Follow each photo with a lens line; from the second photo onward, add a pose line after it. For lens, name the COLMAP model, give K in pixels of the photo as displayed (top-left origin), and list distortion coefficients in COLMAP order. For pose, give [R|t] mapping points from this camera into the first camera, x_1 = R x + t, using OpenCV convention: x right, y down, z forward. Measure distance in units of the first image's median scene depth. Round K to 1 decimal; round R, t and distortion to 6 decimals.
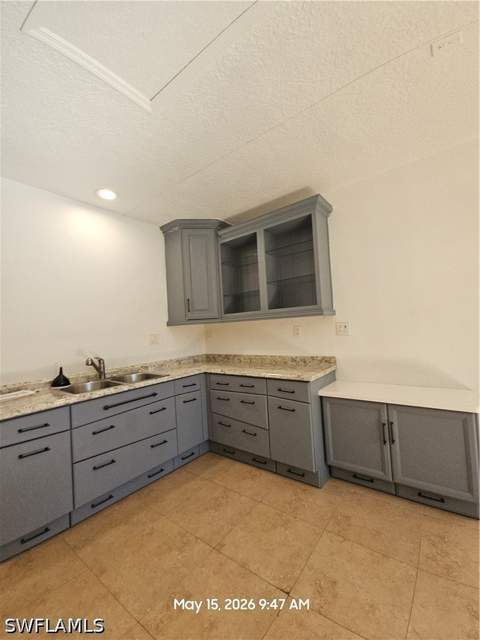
lens RADIAL K [[261.8, 0, 240.0], [0, 261.8, 320.0], [0, 0, 1]] dist [0.019597, -0.007405]
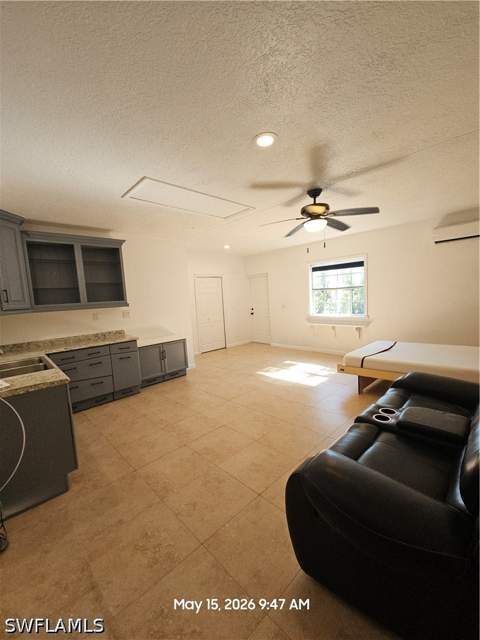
lens RADIAL K [[261.8, 0, 240.0], [0, 261.8, 320.0], [0, 0, 1]] dist [0.019597, -0.007405]
pose [[0.166921, -0.051148, 0.984643, -1.195807], [0.016629, 0.998658, 0.049057, 0.000676], [-0.985830, 0.008185, 0.167548, -0.071519]]
